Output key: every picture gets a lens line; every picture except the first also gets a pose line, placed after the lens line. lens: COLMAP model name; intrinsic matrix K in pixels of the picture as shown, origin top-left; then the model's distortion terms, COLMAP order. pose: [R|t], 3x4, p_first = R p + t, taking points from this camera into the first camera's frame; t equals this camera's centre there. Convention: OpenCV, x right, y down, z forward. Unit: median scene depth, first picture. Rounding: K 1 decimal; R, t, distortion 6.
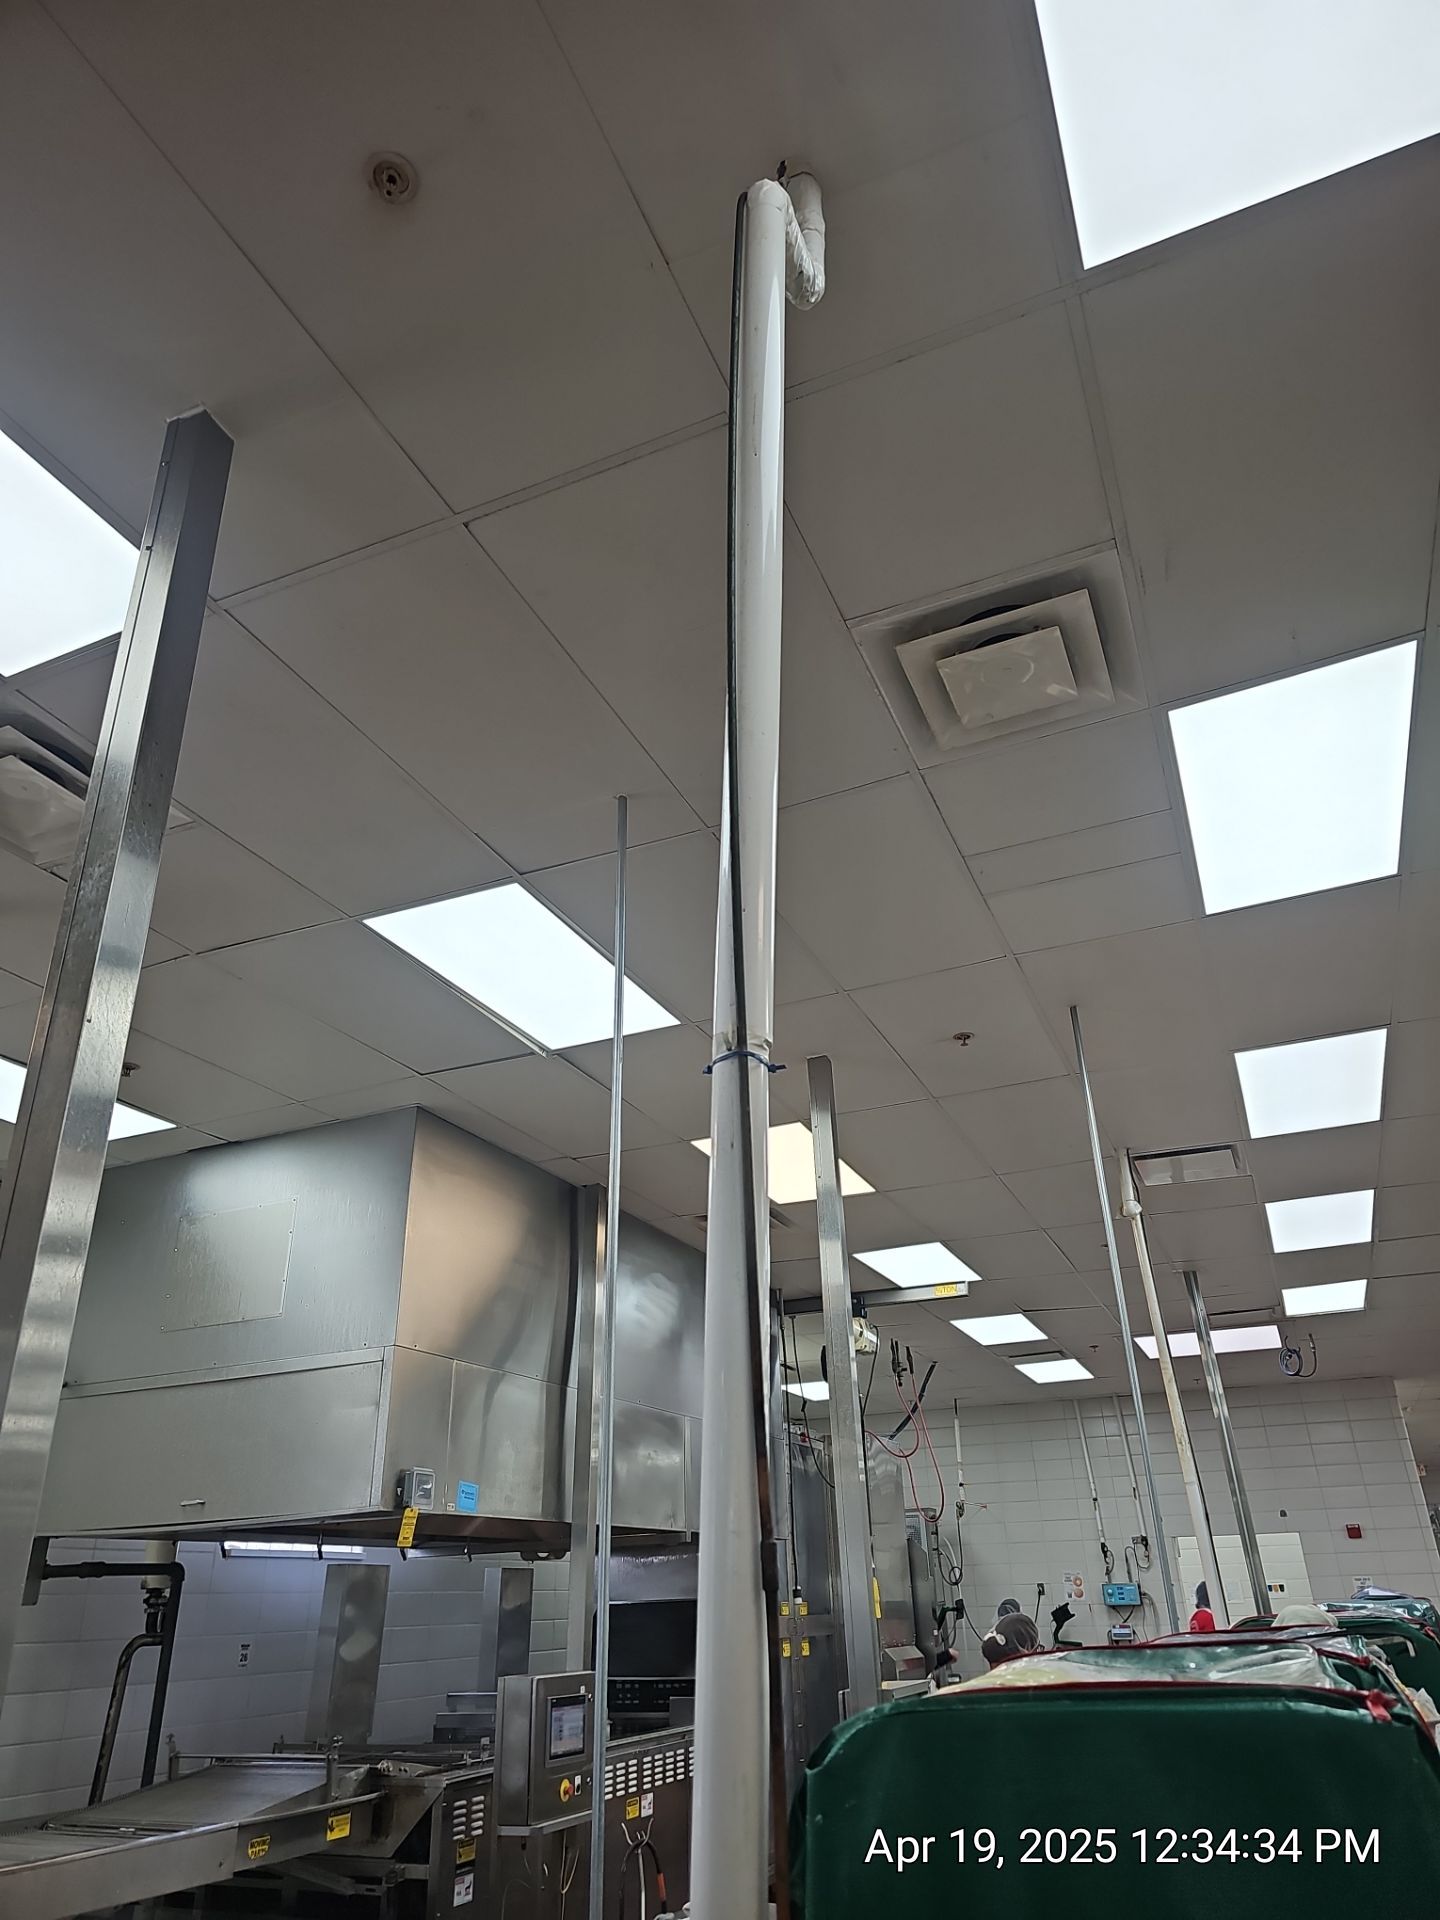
lens RADIAL K [[1334.4, 0, 724.9], [0, 1334.4, 943.7], [0, 0, 1]] dist [0.010531, 0.001147]
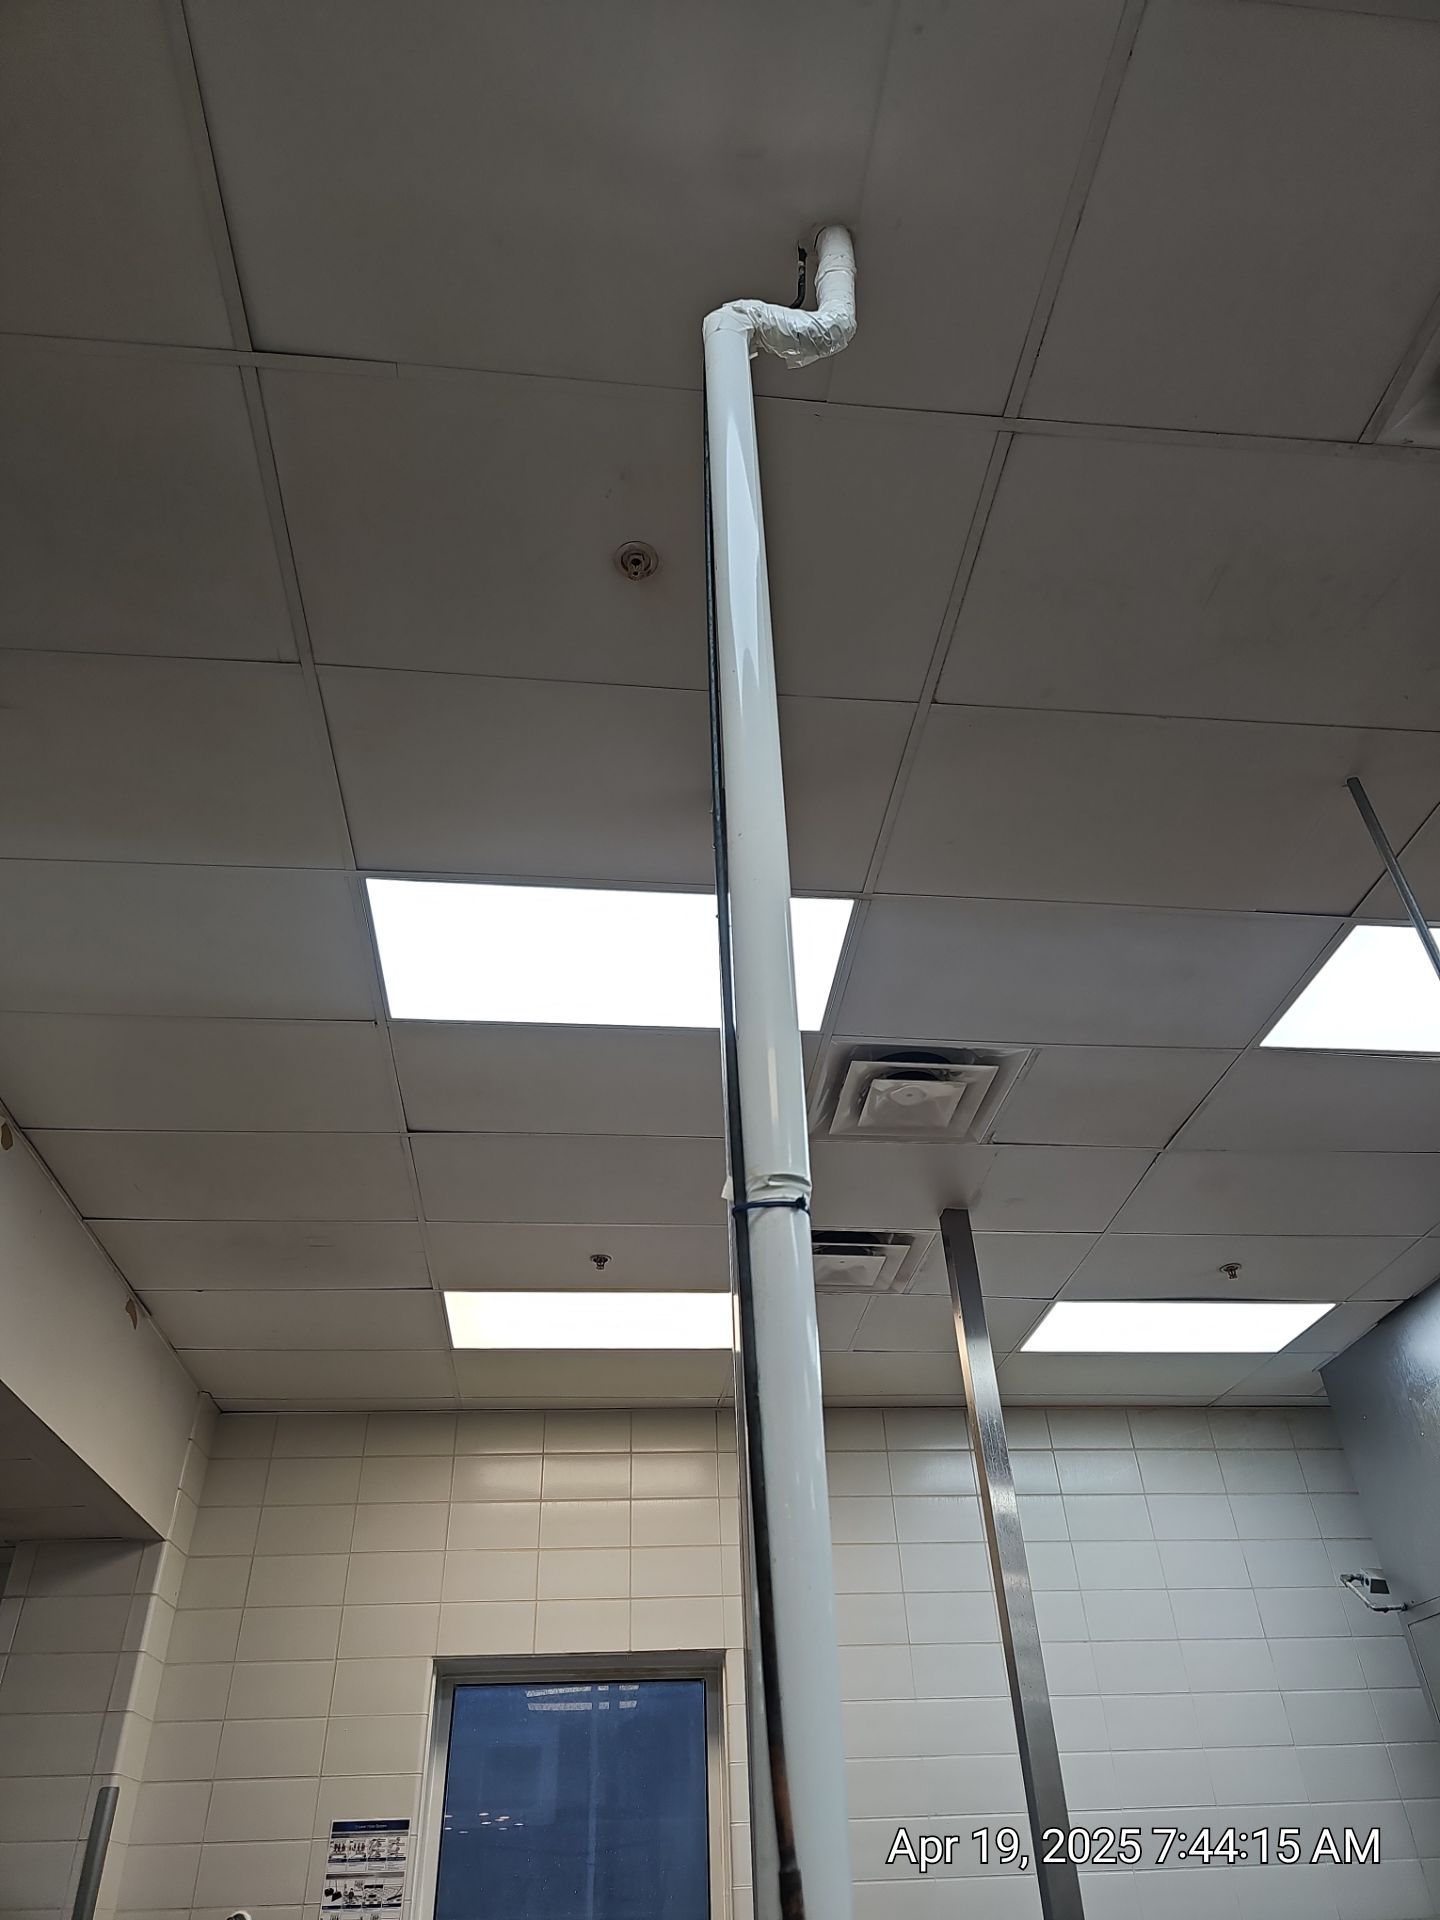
lens RADIAL K [[1309.8, 0, 742.6], [0, 1309.8, 906.7], [0, 0, 1]] dist [0.067938, -0.060802]
pose [[0.482997, -0.522704, -0.702492, 0.182538], [0.407414, 0.844298, -0.348101, 0.055121], [0.775066, -0.118074, 0.620750, 0.129914]]
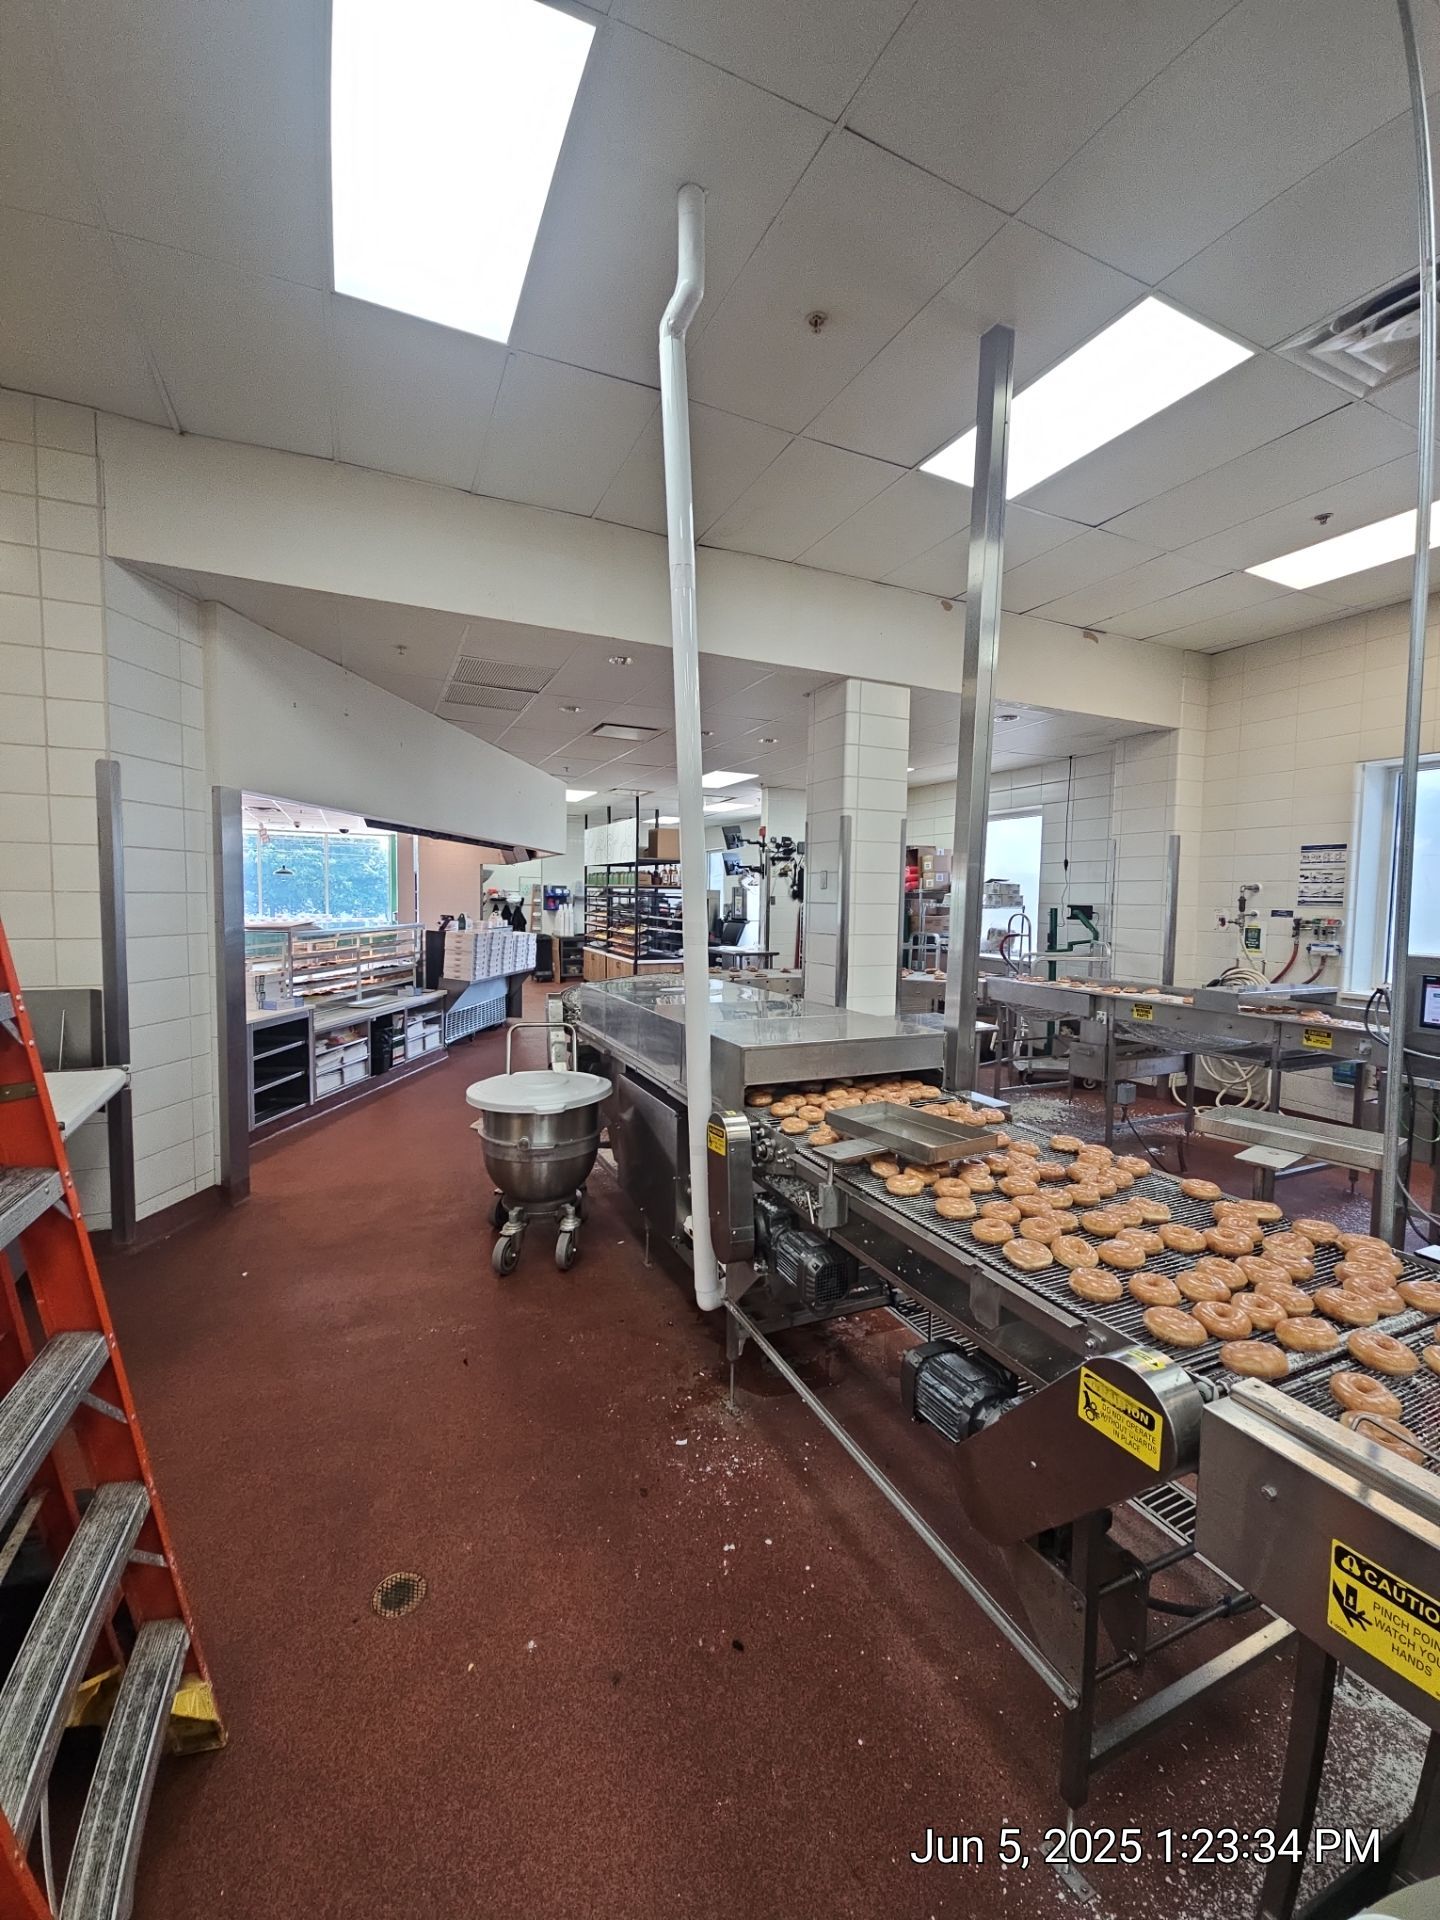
lens RADIAL K [[777.0, 0, 721.7], [0, 777.0, 947.0], [0, 0, 1]] dist [0.001088, -0.000157]
pose [[-0.667868, 0.069649, -0.741014, 0.326379], [0.337620, 0.915635, -0.218232, 0.239025], [0.663298, -0.395931, -0.635038, 0.497457]]
